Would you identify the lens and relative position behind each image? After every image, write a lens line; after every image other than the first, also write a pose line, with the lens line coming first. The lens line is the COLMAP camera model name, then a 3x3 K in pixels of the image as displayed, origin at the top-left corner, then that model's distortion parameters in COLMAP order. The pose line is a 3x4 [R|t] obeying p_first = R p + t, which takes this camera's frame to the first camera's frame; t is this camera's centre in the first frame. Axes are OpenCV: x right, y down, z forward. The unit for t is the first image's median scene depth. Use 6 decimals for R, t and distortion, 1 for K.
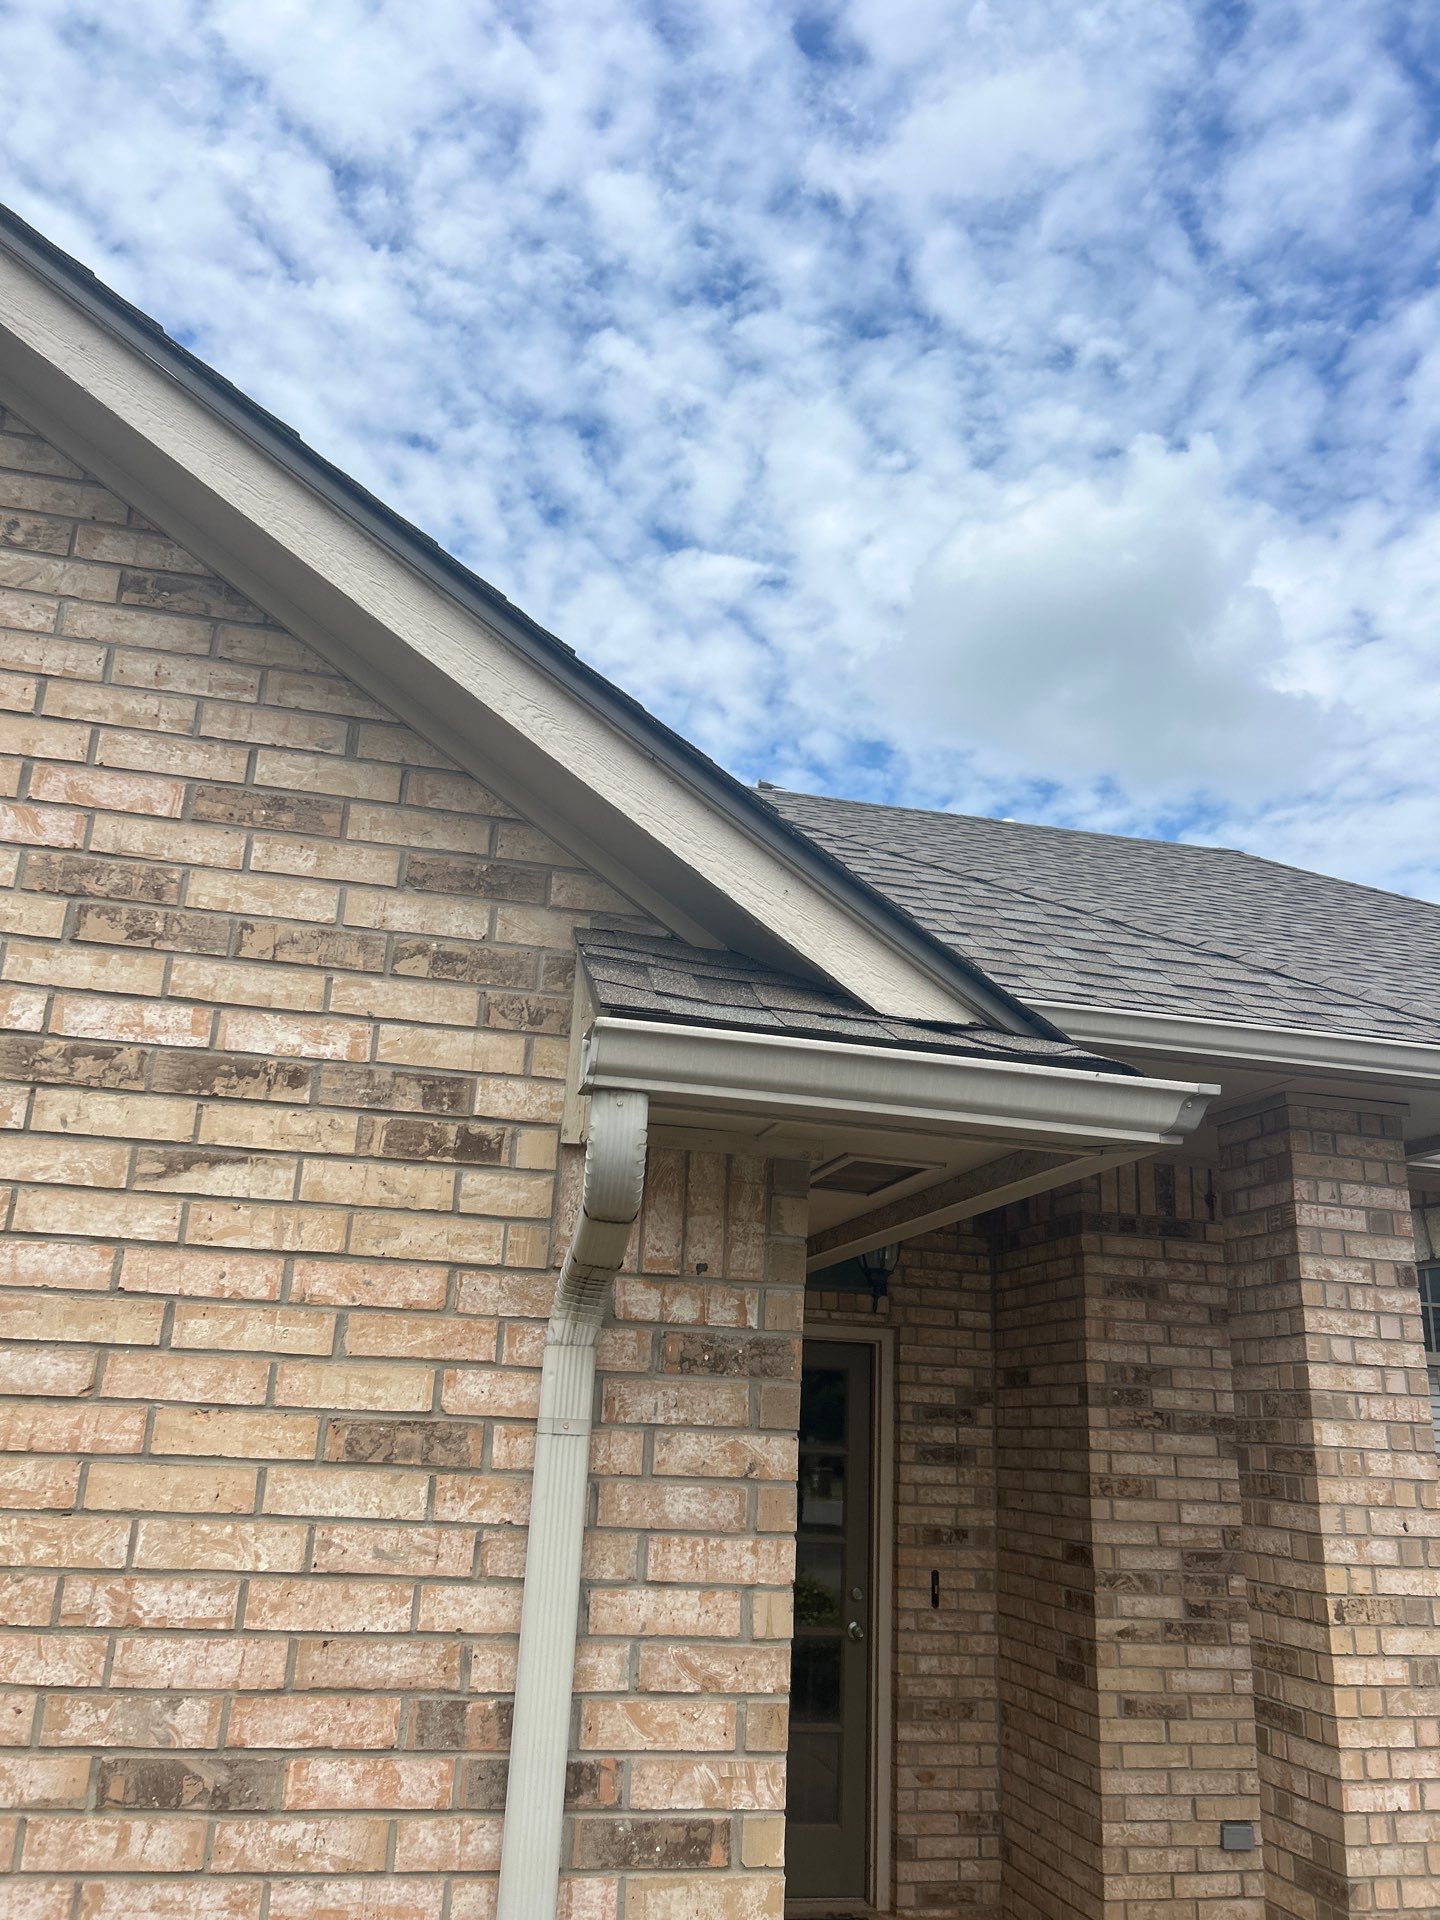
lens RADIAL K [[1457.6, 0, 716.8], [0, 1457.6, 940.5], [0, 0, 1]] dist [0.090656, -0.116946]
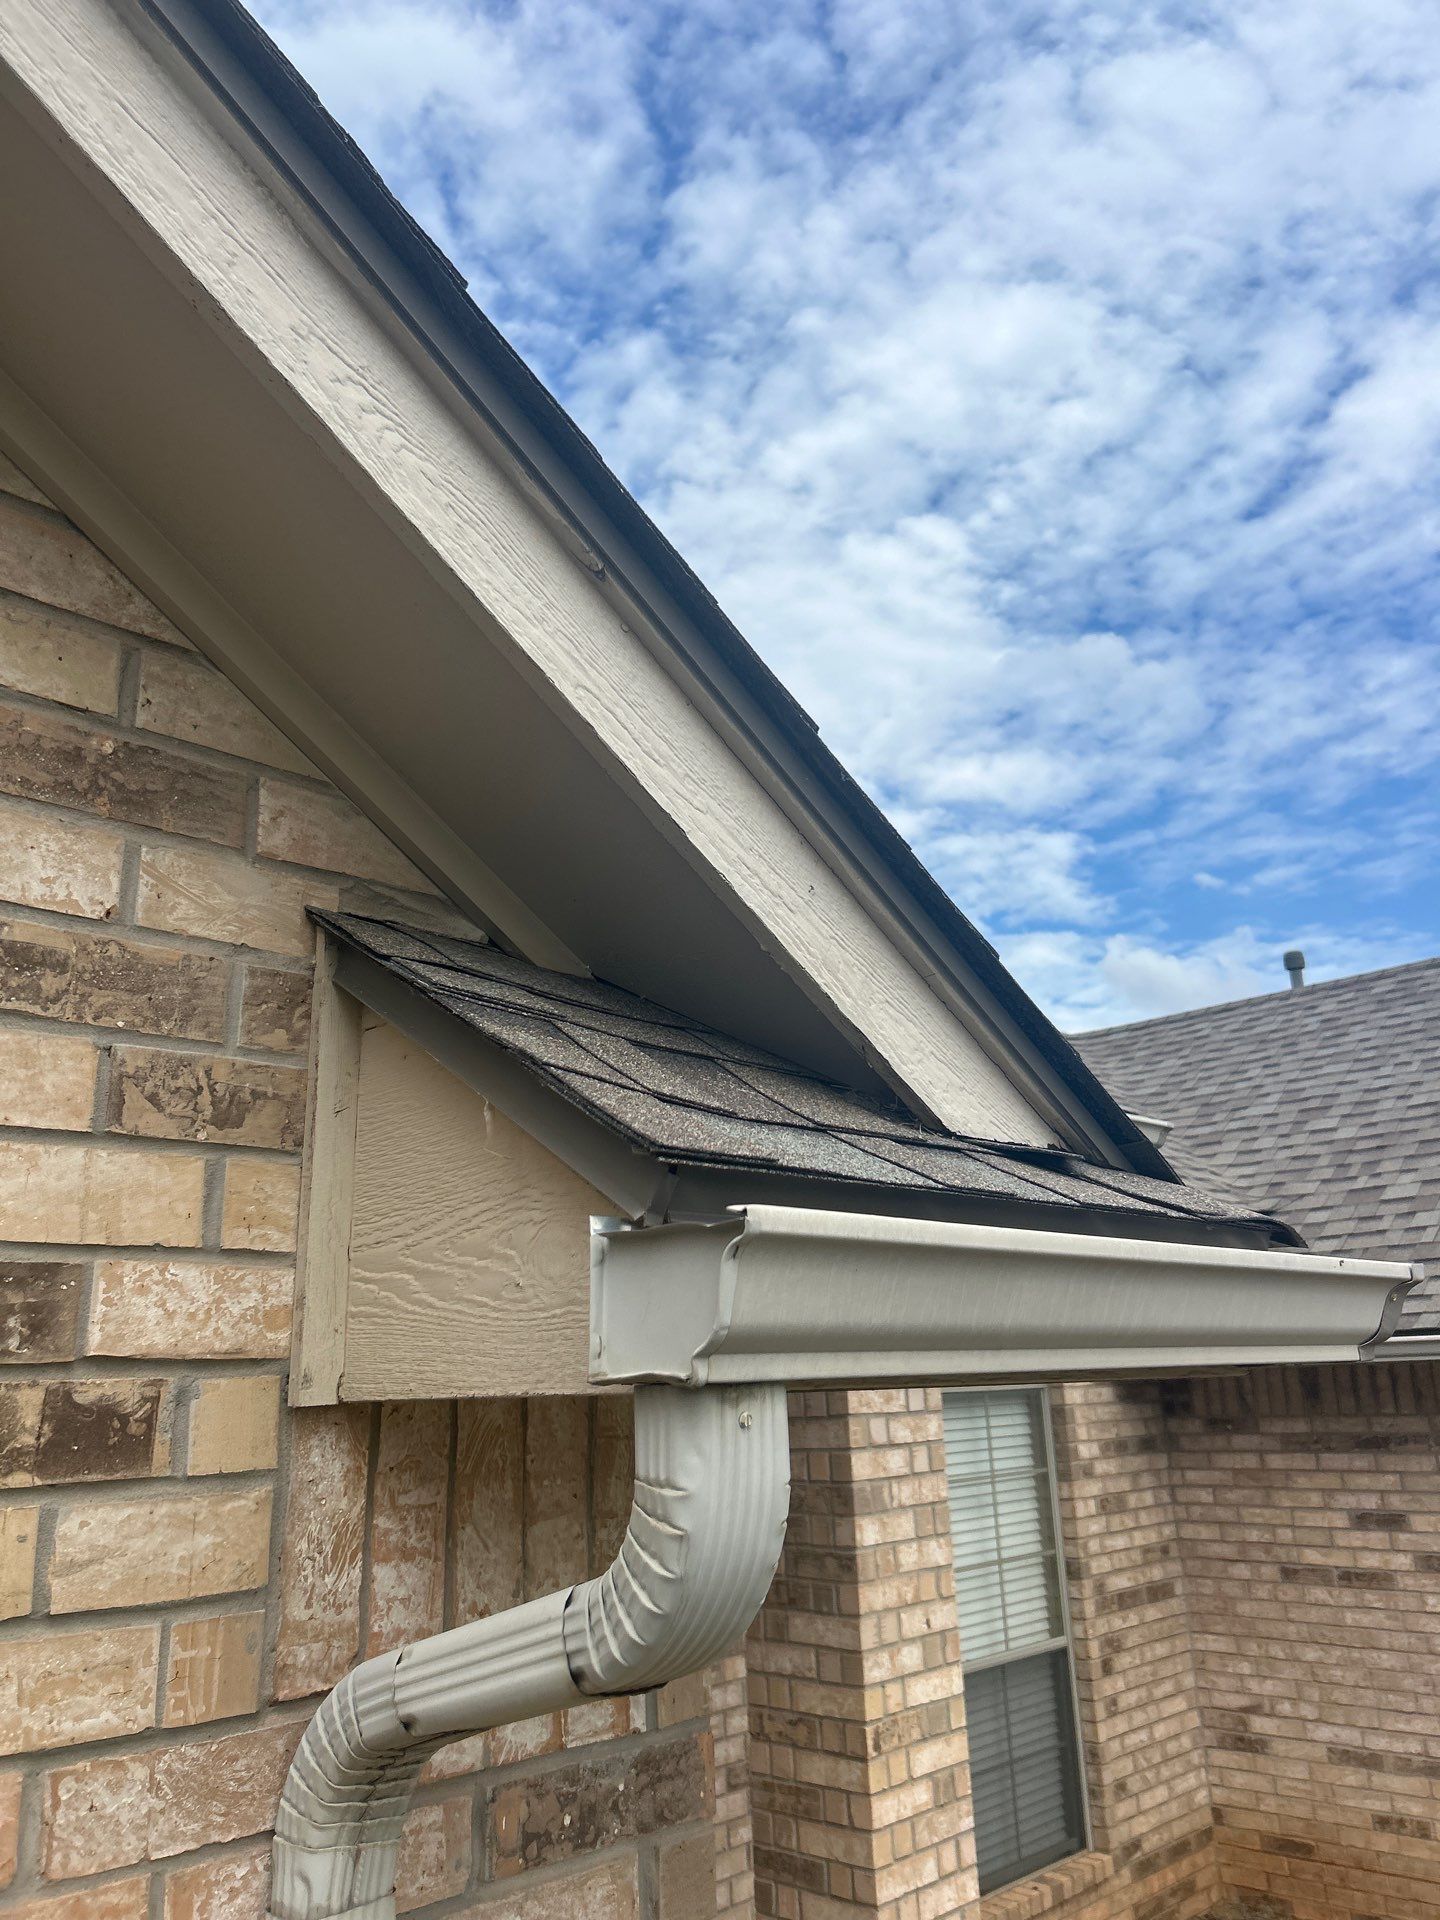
lens RADIAL K [[1486.5, 0, 753.3], [0, 1486.5, 950.3], [0, 0, 1]] dist [0.004335, -0.000433]
pose [[0.838109, 0.078167, 0.539873, -0.236326], [-0.100474, 0.994868, 0.011932, -0.015438], [-0.536170, -0.064243, 0.841662, 0.547490]]
